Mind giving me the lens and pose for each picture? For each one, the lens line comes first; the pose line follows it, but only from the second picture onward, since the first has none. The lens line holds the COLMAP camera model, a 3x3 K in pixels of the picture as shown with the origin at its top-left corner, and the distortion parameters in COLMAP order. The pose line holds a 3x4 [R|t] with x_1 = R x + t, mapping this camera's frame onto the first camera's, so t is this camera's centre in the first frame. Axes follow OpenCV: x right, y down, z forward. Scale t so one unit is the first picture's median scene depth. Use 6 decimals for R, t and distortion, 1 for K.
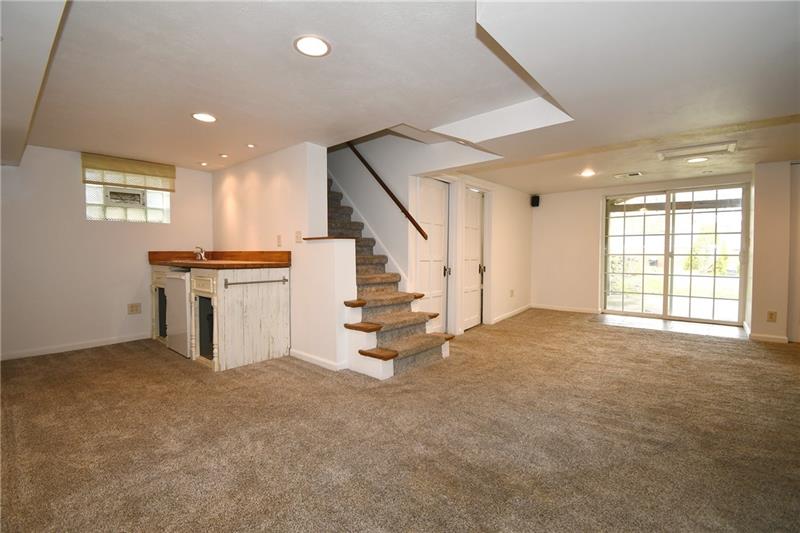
lens RADIAL K [[351.2, 0, 397.8], [0, 351.2, 263.6], [0, 0, 1]] dist [0.020848, -0.024578]
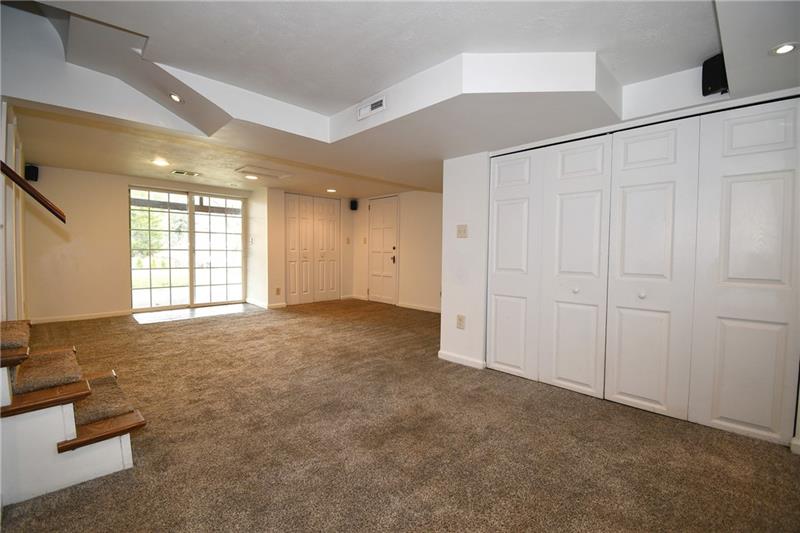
lens RADIAL K [[351.2, 0, 397.8], [0, 351.2, 263.6], [0, 0, 1]] dist [0.020848, -0.024578]
pose [[0.063896, -0.032936, 0.997413, -0.316026], [0.017356, 0.999341, 0.031887, -0.006523], [-0.997806, 0.015274, 0.064426, 0.286203]]
